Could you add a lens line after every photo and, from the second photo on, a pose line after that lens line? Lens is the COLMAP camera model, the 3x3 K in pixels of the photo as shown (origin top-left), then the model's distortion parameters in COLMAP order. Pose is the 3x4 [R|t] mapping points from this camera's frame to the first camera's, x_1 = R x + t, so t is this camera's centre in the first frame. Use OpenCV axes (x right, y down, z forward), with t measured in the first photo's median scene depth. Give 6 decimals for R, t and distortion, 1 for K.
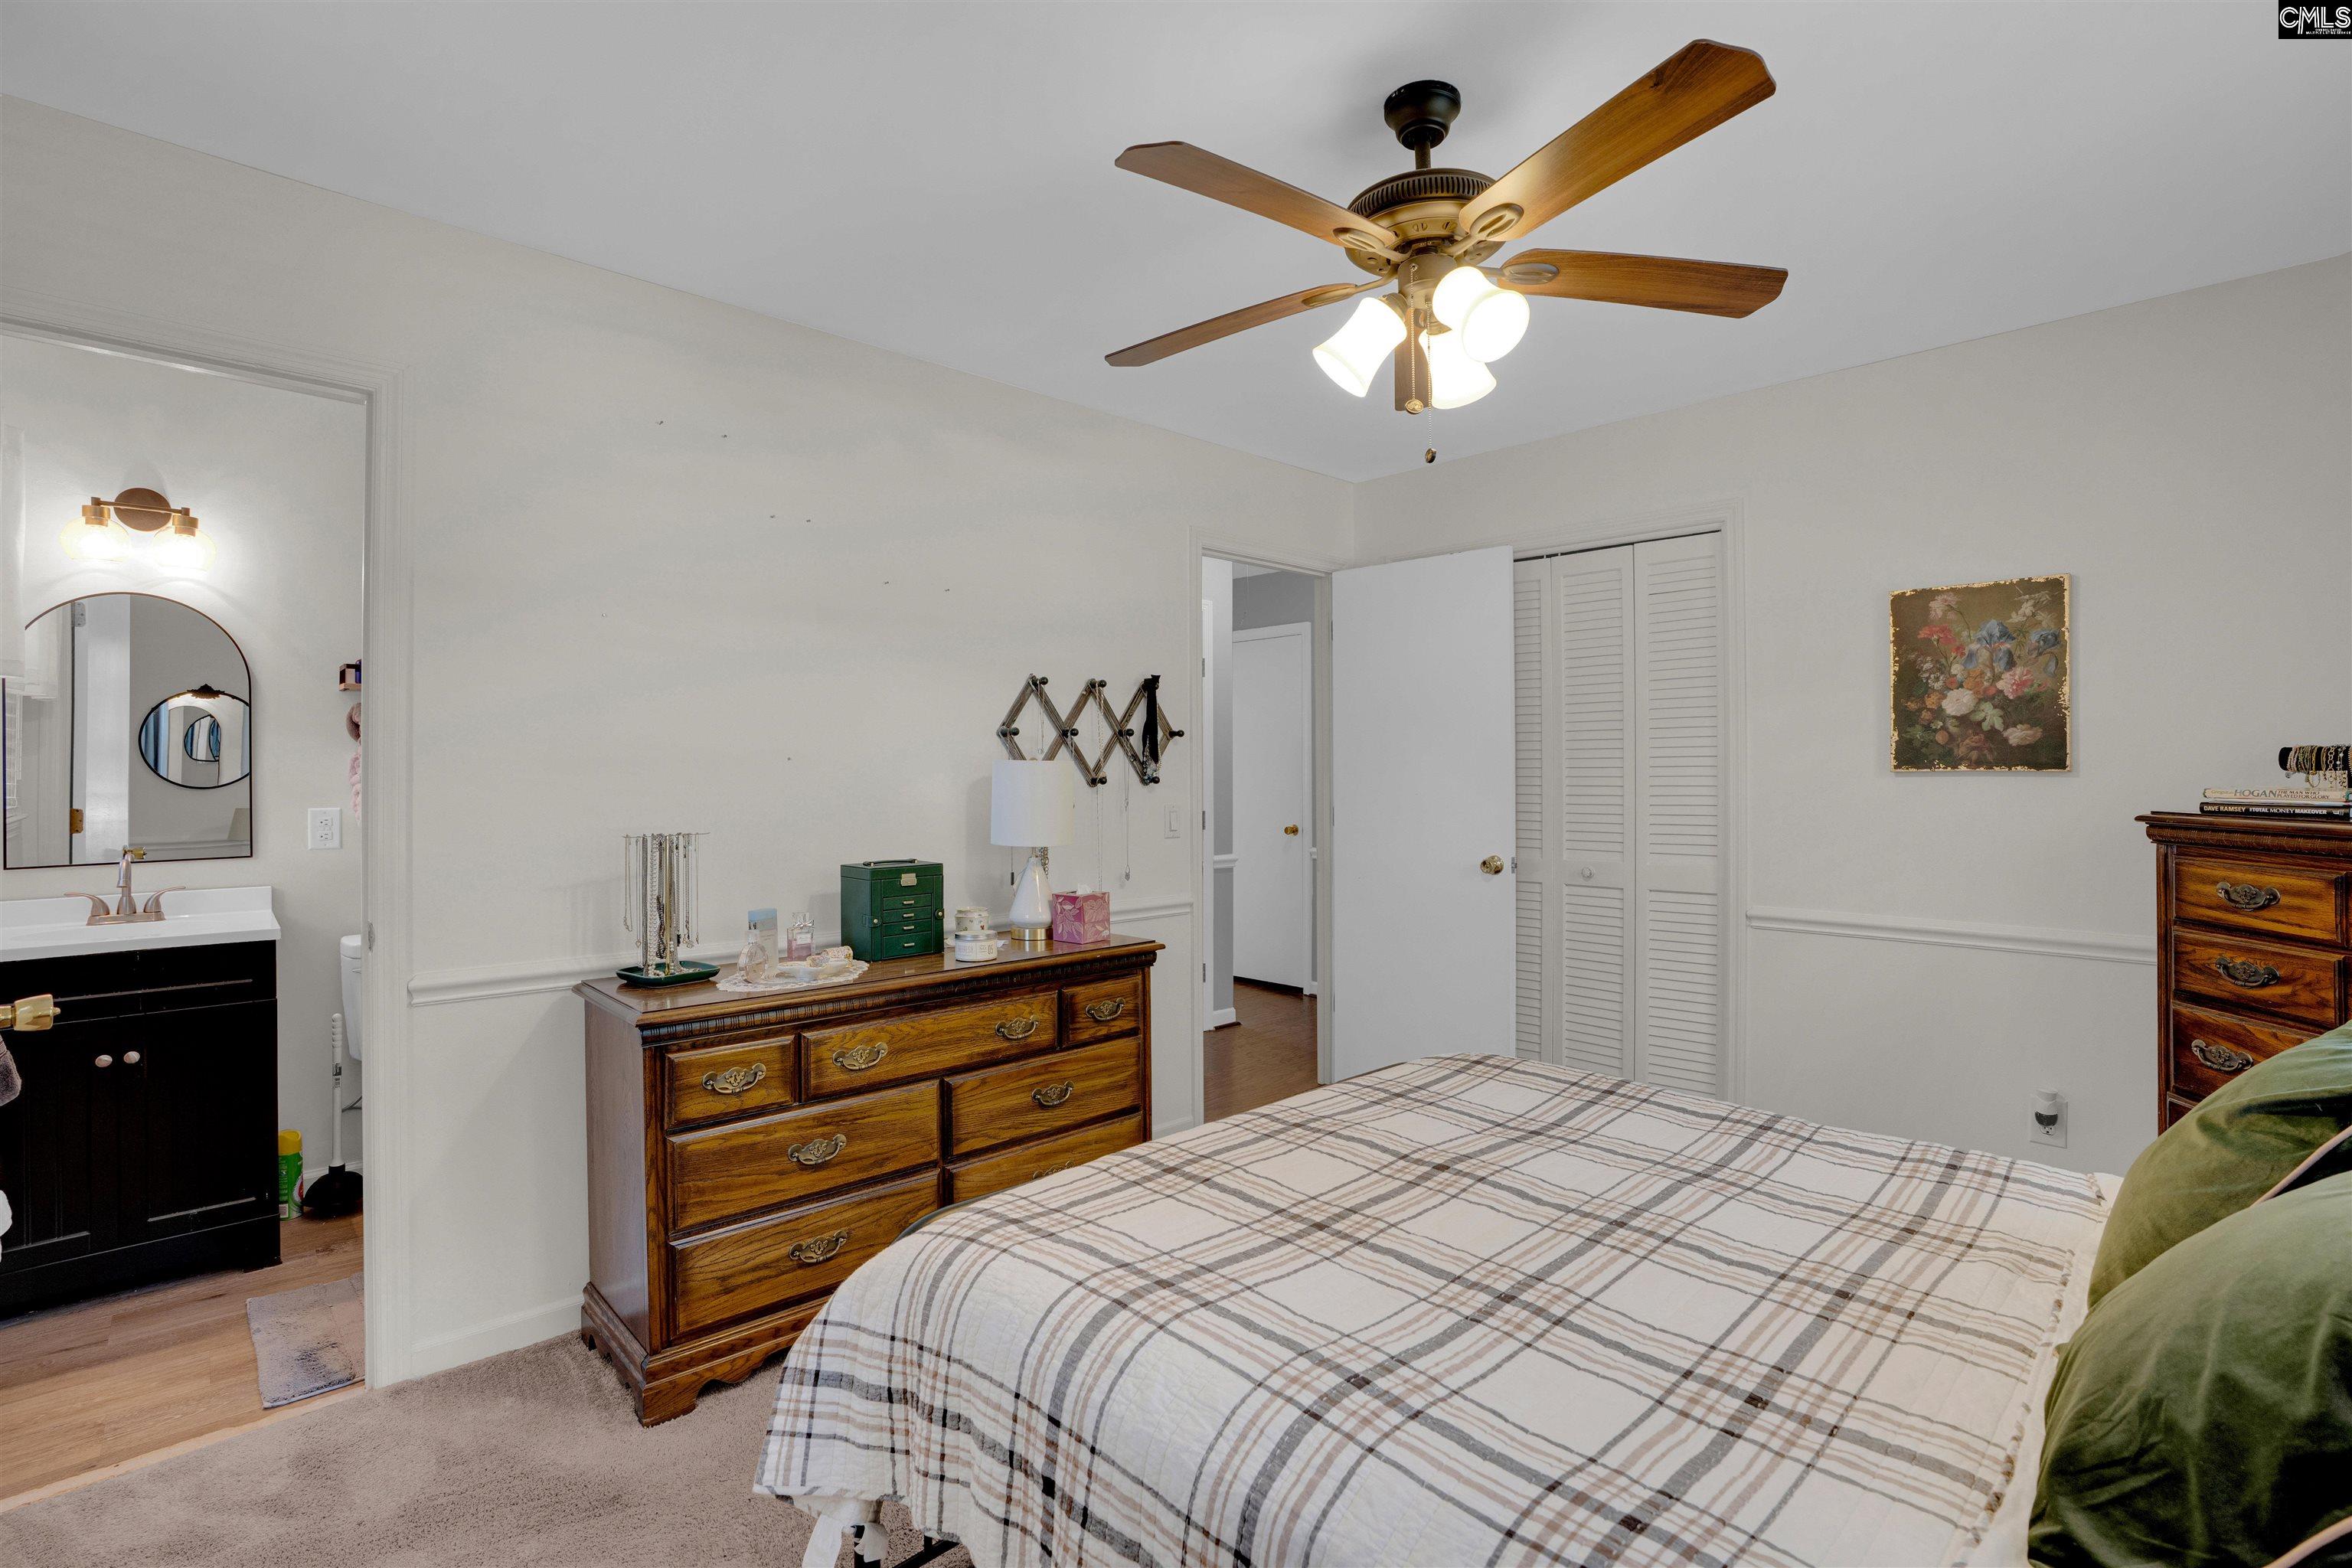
lens RADIAL K [[1113.0, 0, 1180.1], [0, 1113.0, 771.5], [0, 0, 1]] dist [-0.026275, 0.000067]
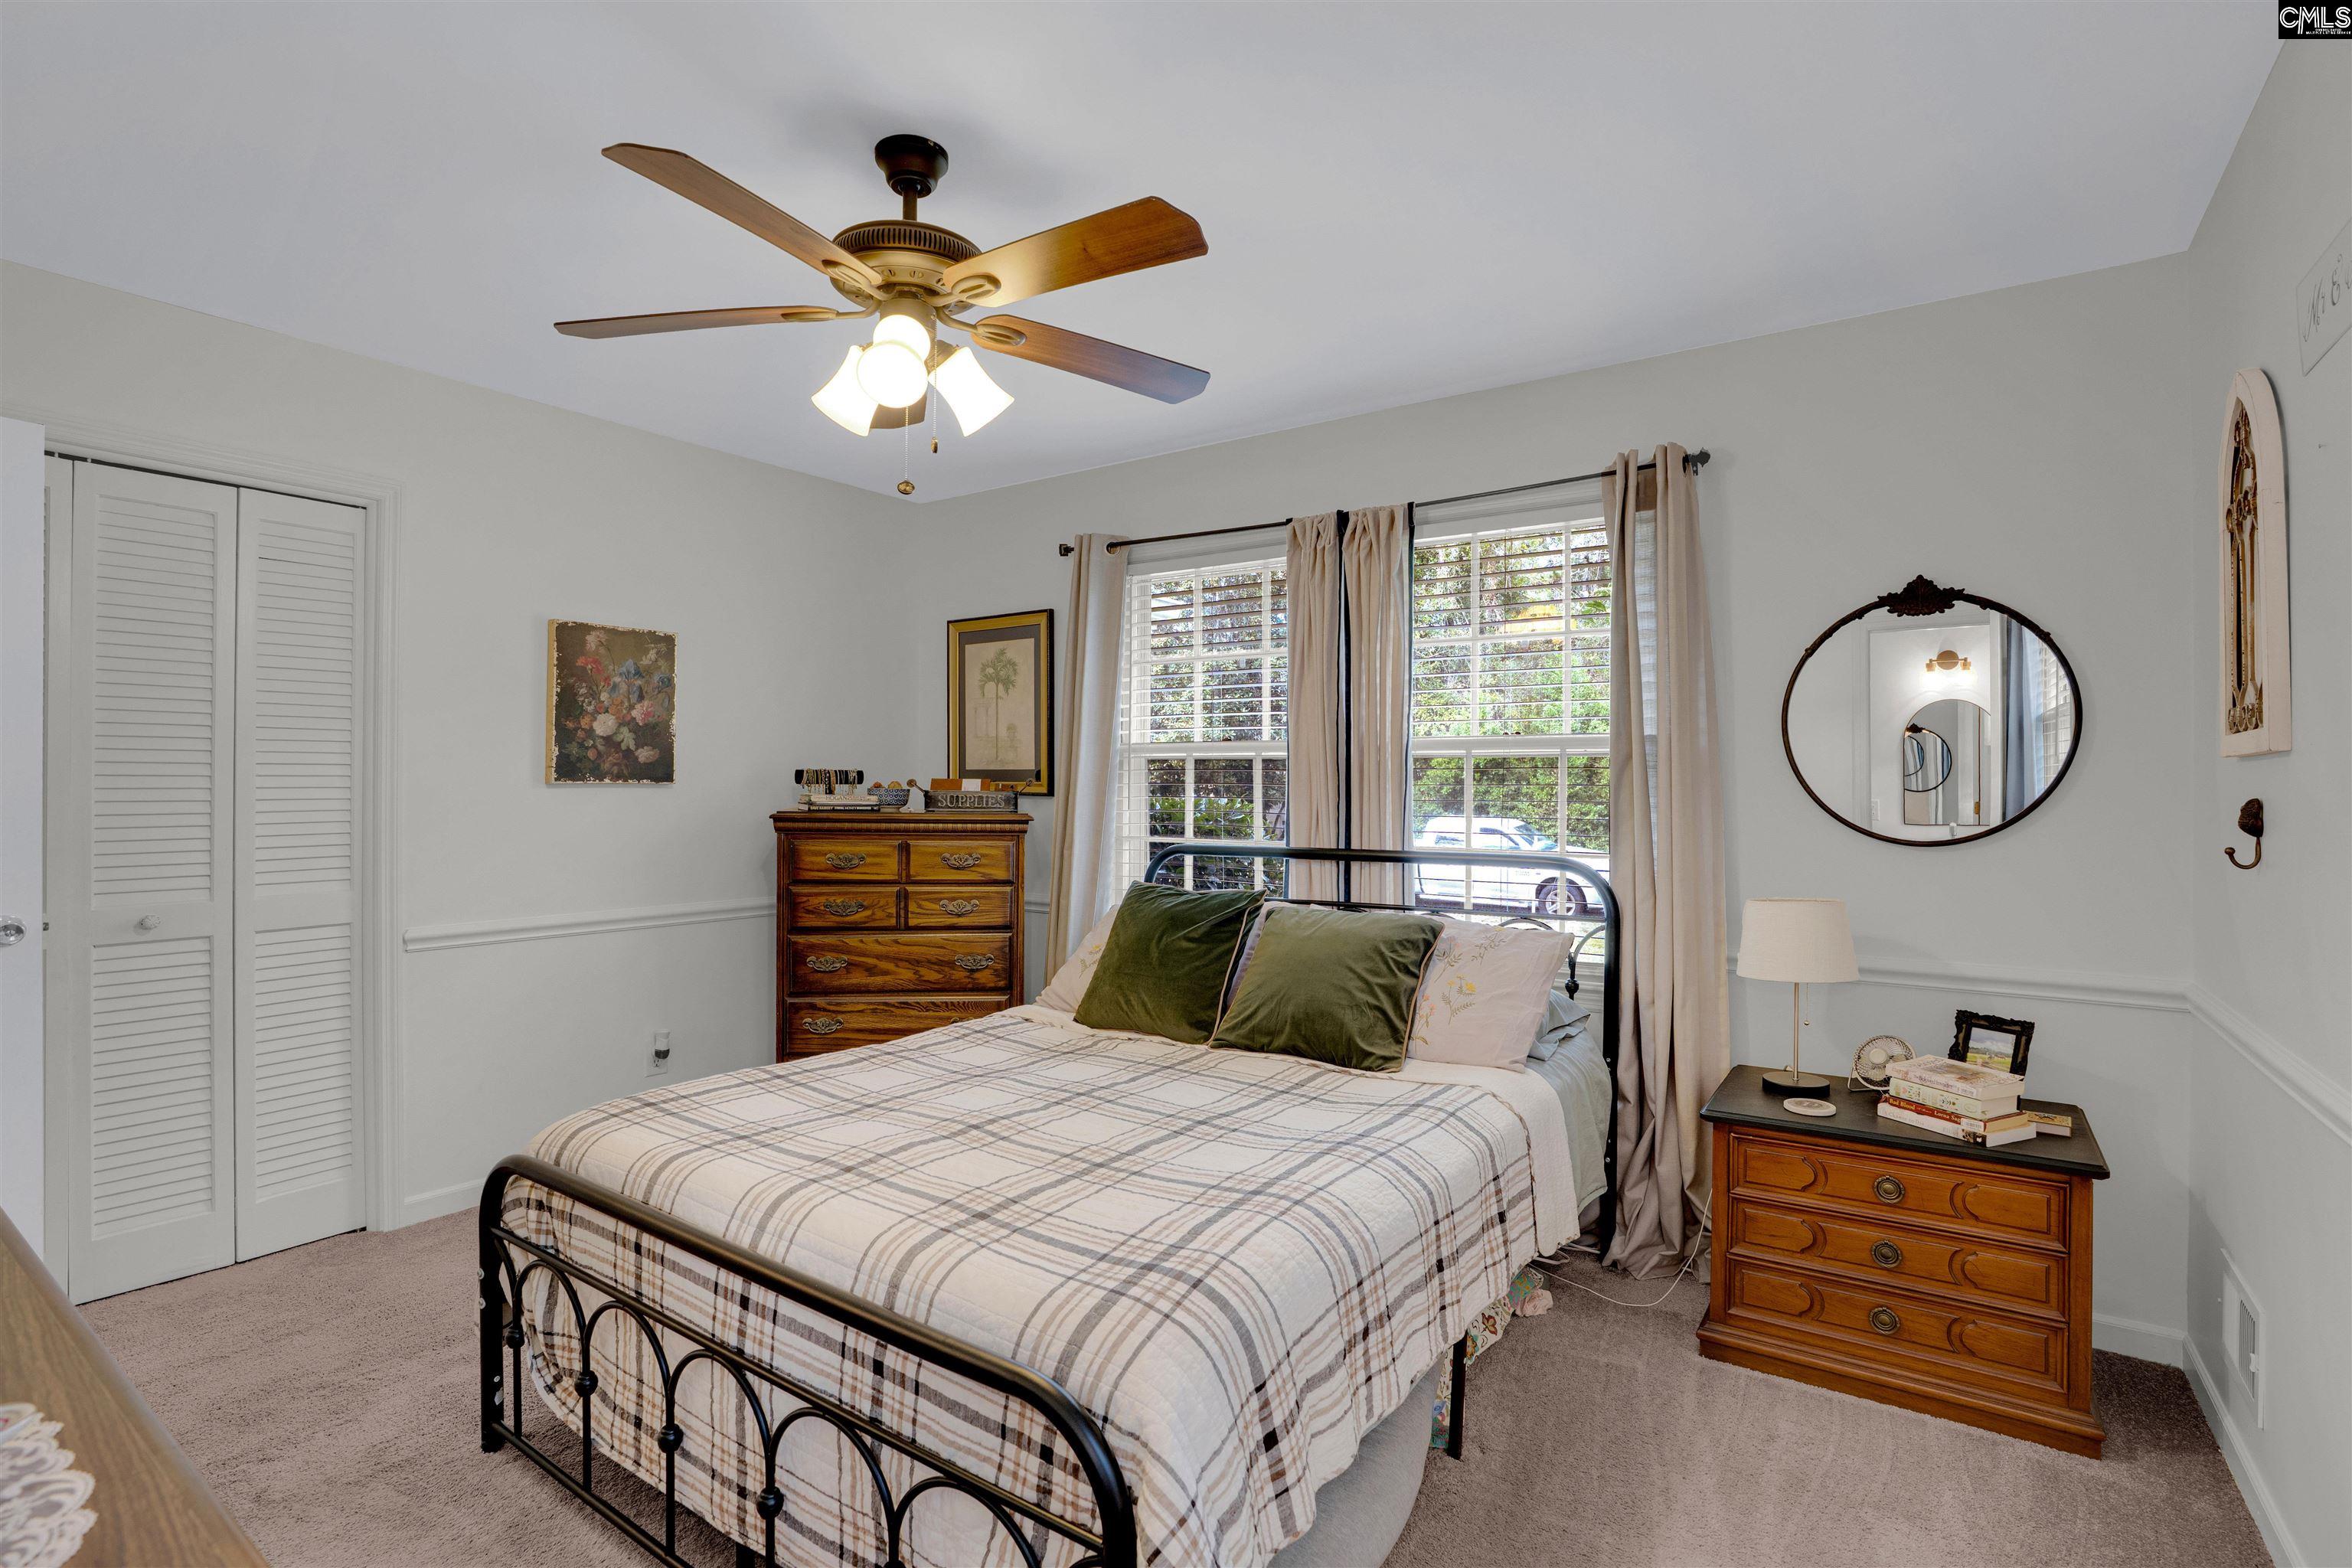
lens RADIAL K [[1113.0, 0, 1181.2], [0, 1113.0, 789.1], [0, 0, 1]] dist [-0.026275, 0.000067]
pose [[-0.194548, -0.000810, 0.980893, -0.587927], [-0.003336, 0.999994, 0.000164, 0.003855], [-0.980887, -0.003241, -0.194549, 0.638241]]
